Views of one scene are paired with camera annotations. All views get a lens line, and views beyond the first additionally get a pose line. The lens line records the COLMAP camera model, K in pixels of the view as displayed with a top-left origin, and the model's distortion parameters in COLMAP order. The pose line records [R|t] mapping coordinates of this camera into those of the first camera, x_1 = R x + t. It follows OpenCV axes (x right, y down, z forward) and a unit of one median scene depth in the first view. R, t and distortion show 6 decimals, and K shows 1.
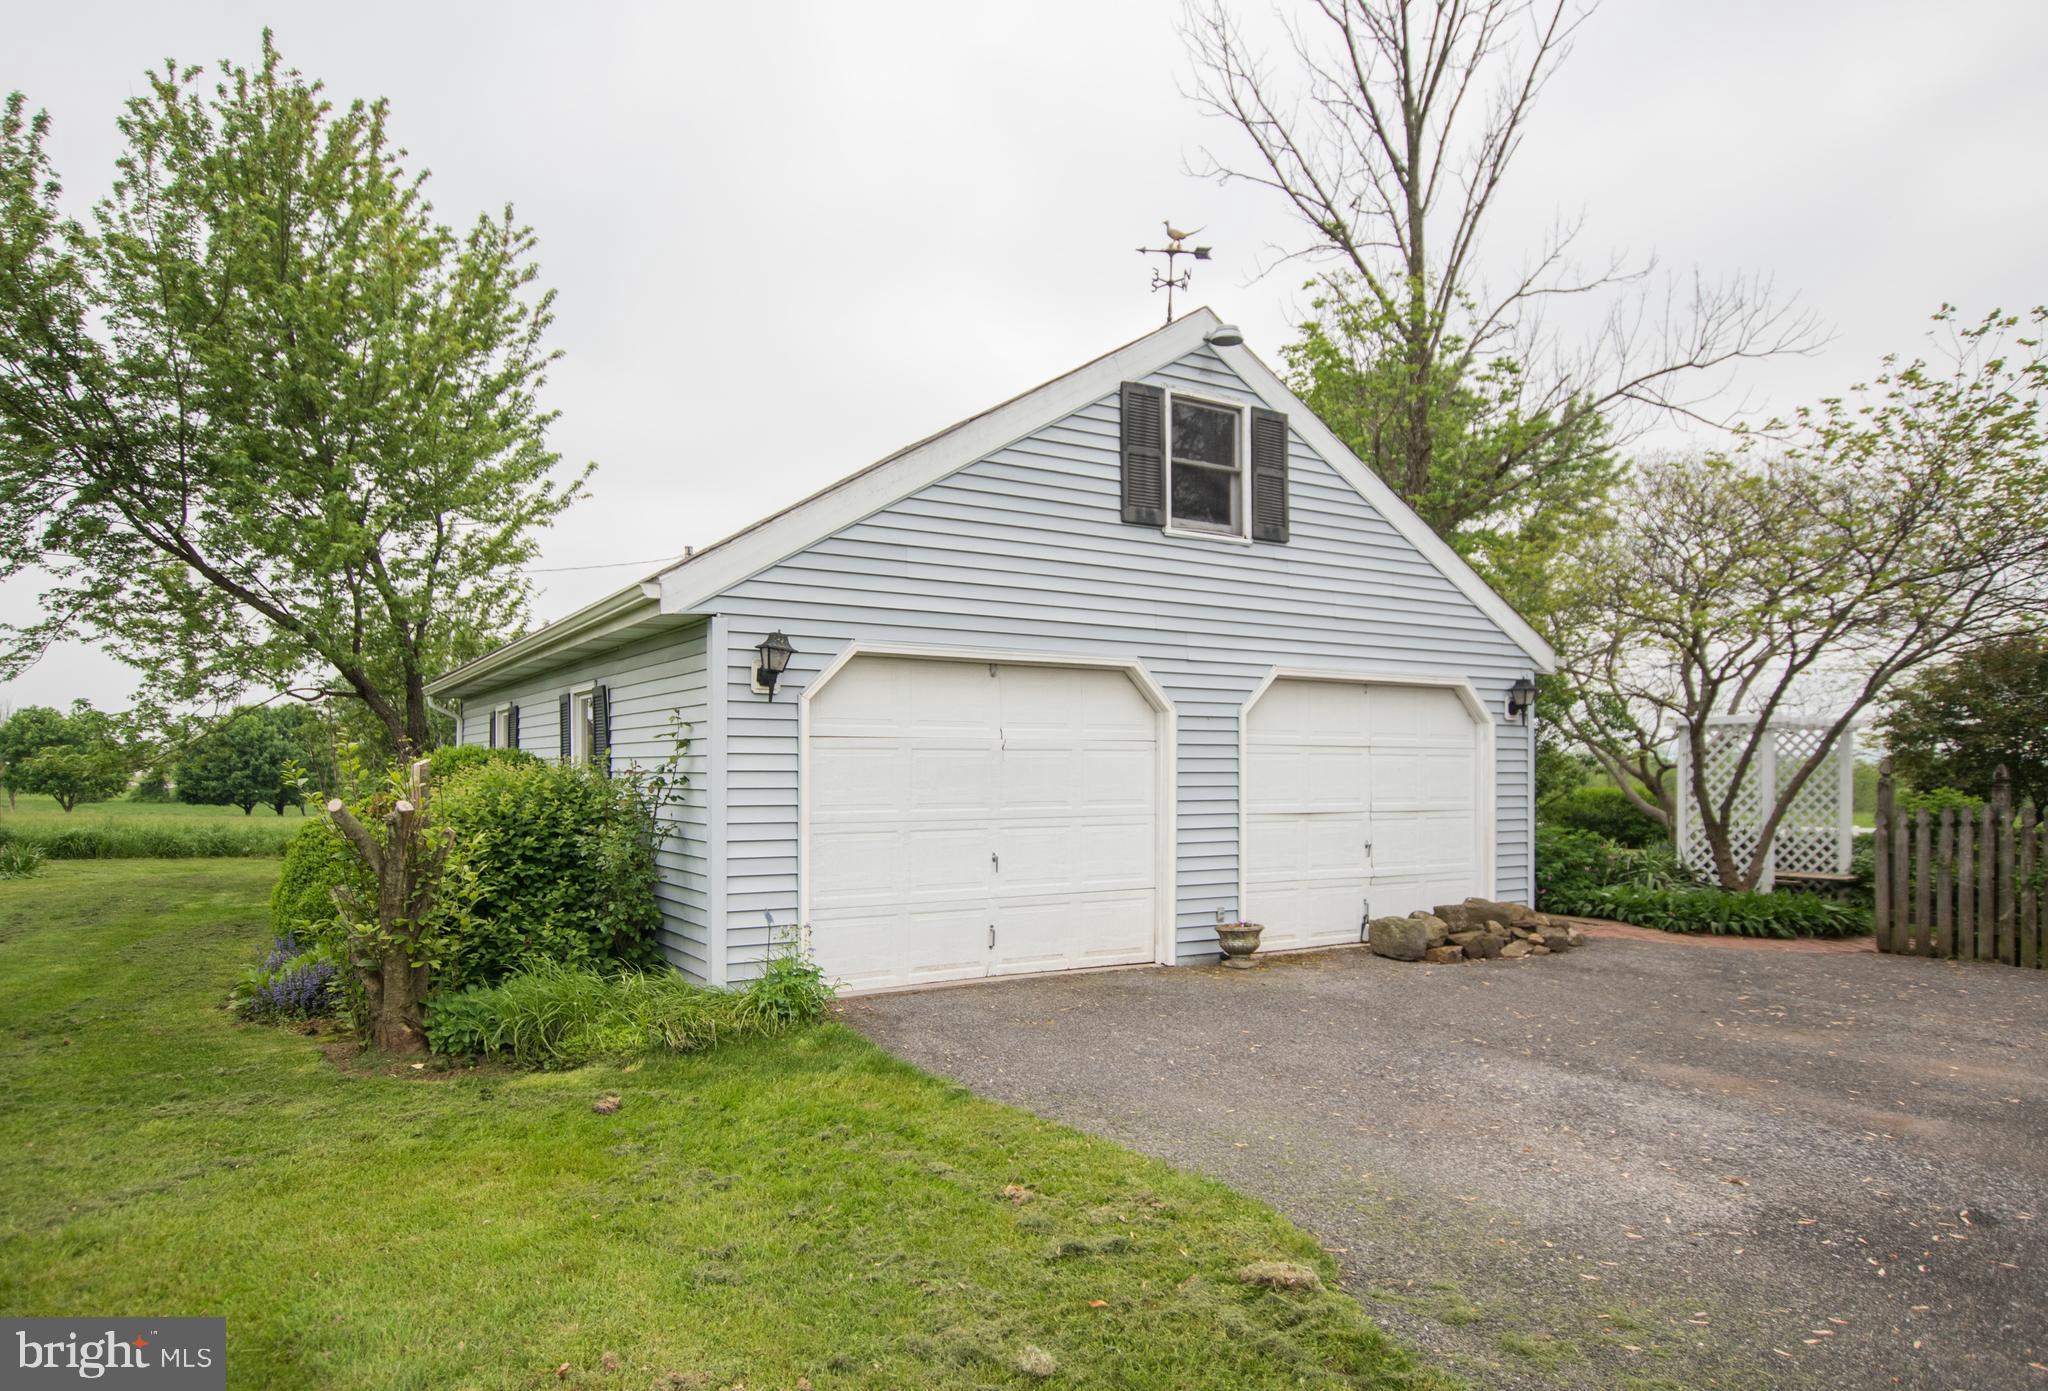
lens RADIAL K [[1256.2, 0, 1022.6], [0, 1256.2, 769.3], [0, 0, 1]] dist [0.002883, 0.034092]
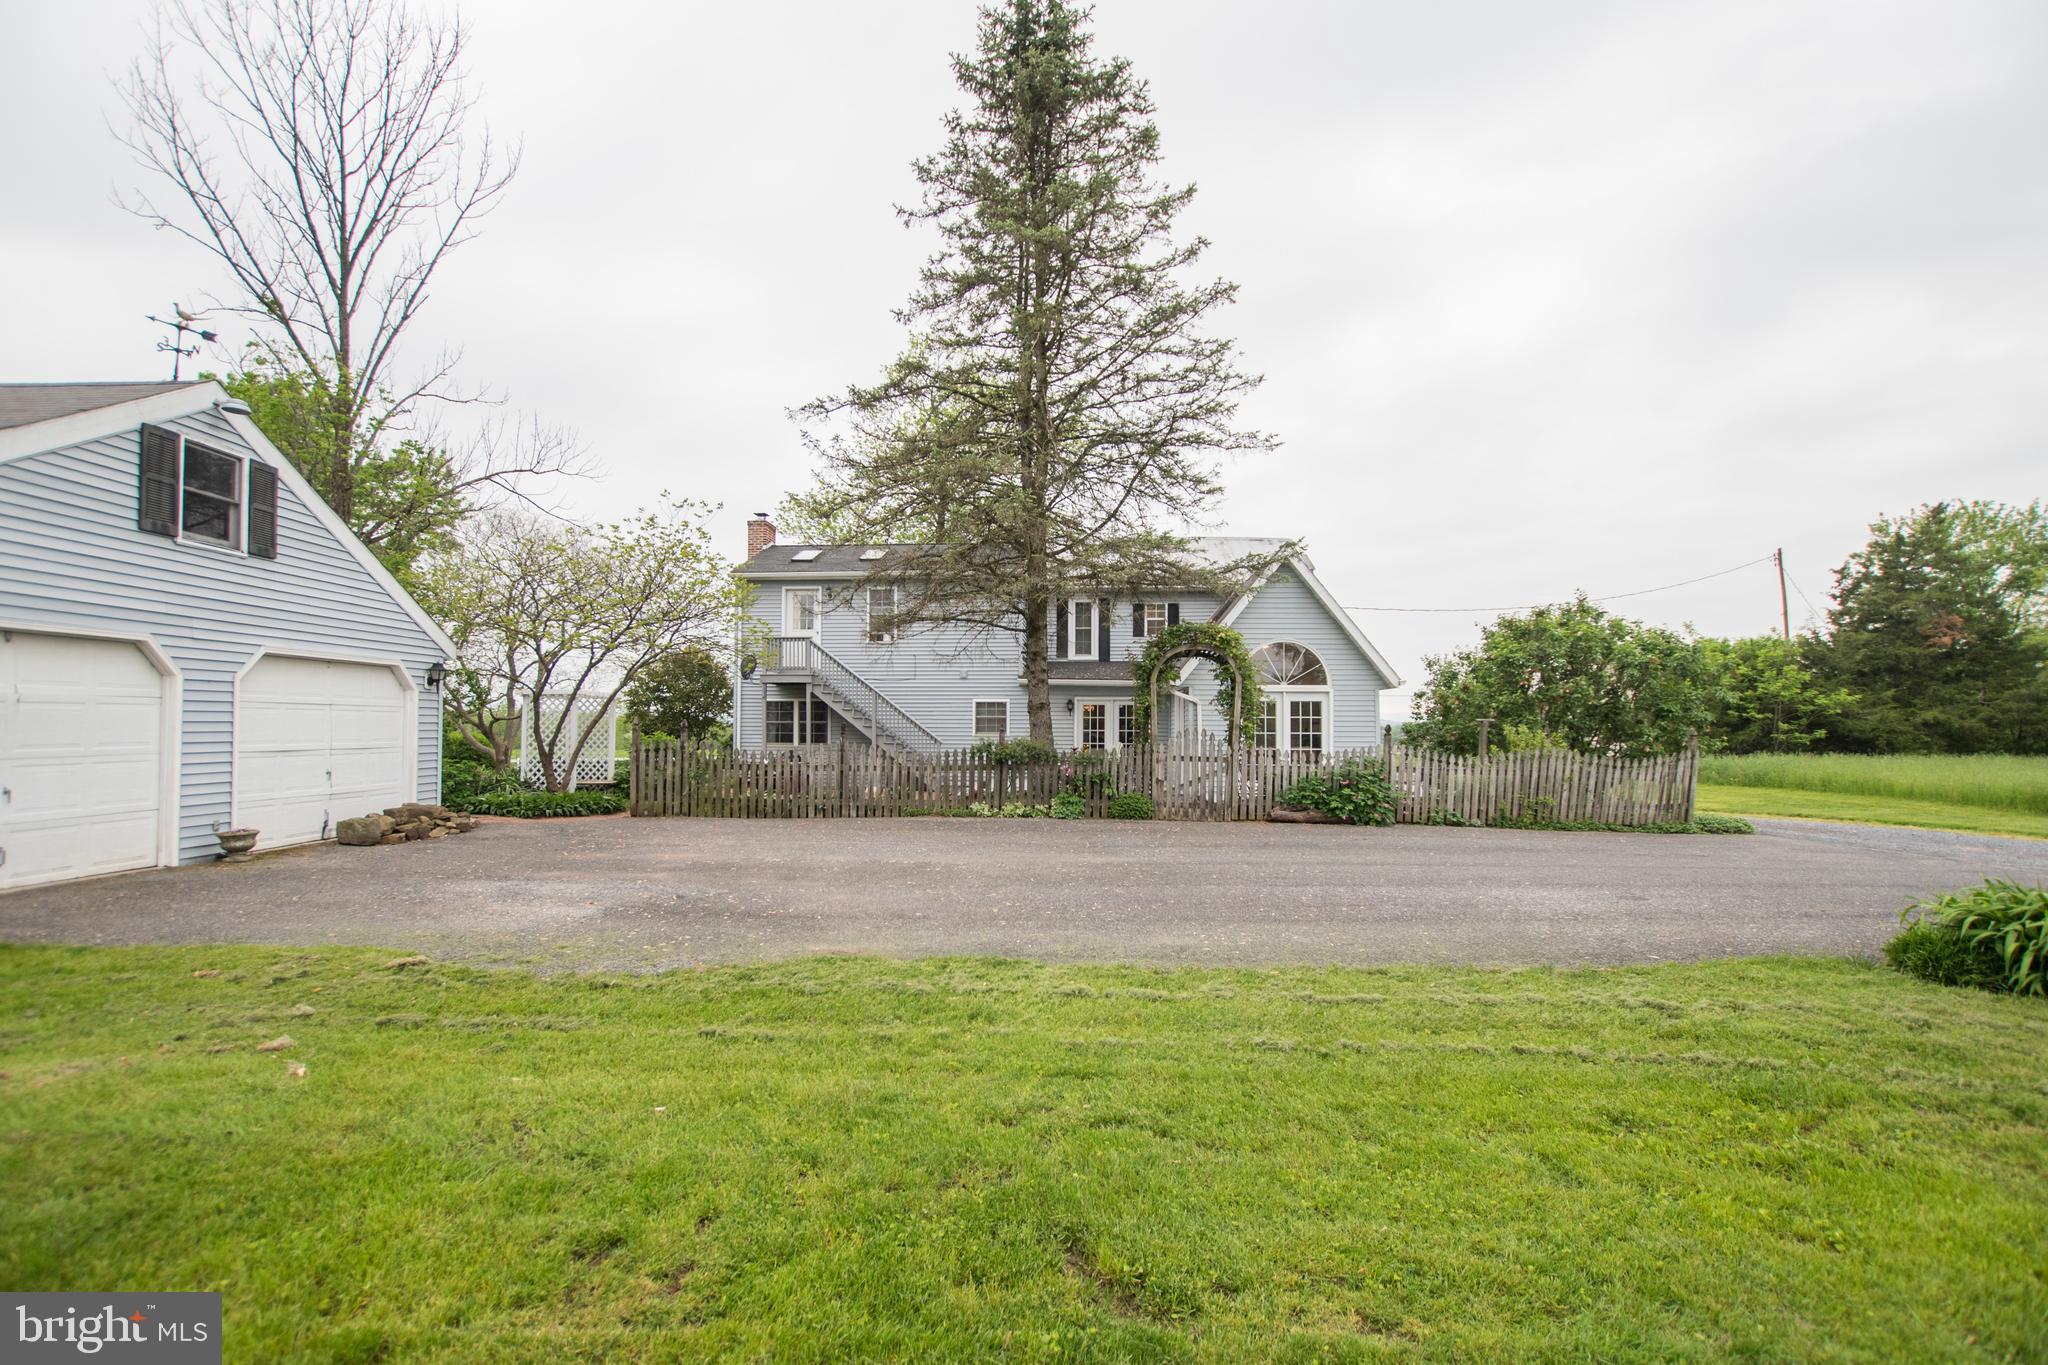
lens RADIAL K [[897.2, 0, 1024.0], [0, 897.2, 682.5], [0, 0, 1]] dist [-0.030593, 0.000414]
pose [[0.520364, 0.039553, 0.853028, -0.174920], [-0.002478, 0.998992, -0.044810, 0.000155], [-0.853941, 0.021204, 0.519938, -0.213505]]
